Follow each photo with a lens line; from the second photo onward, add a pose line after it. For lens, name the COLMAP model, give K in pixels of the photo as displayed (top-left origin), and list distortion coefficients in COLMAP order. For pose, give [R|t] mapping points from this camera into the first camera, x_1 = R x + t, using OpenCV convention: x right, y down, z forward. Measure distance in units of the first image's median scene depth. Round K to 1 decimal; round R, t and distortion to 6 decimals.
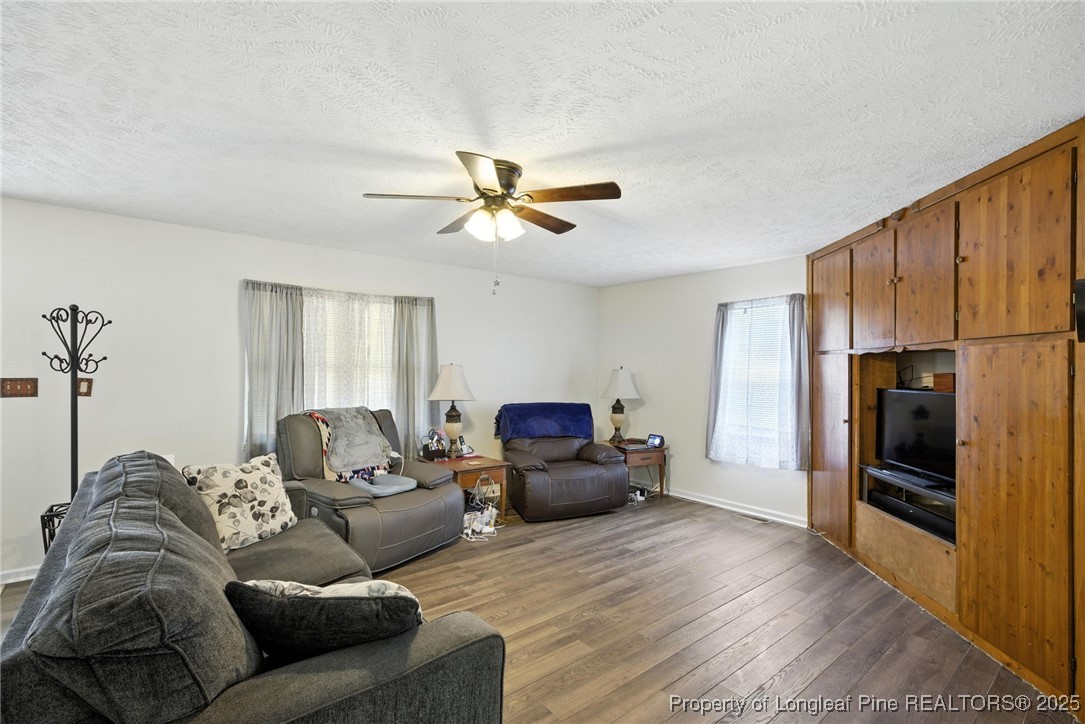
lens RADIAL K [[502.0, 0, 540.8], [0, 502.0, 368.2], [0, 0, 1]] dist [0.001351, 0.000203]
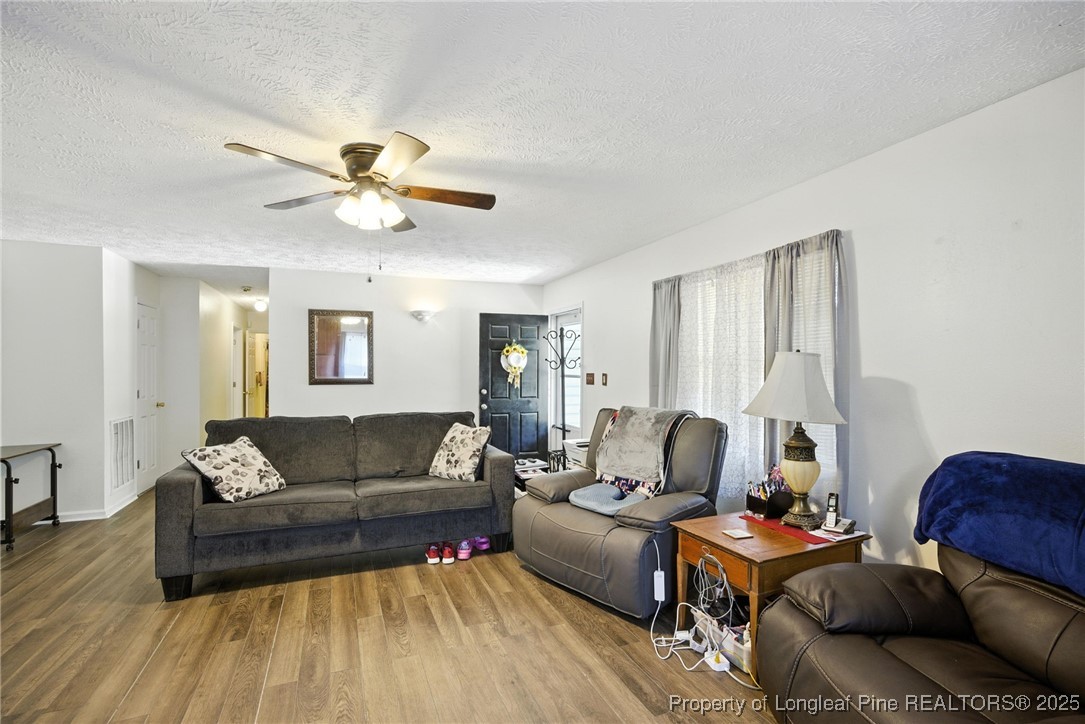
lens RADIAL K [[502.0, 0, 539.5], [0, 502.0, 368.1], [0, 0, 1]] dist [0.001351, 0.000203]
pose [[-0.295449, -0.008794, -0.955318, 0.564135], [0.000884, 0.999955, -0.009478, 0.019742], [0.955358, -0.003645, -0.295428, 1.209237]]
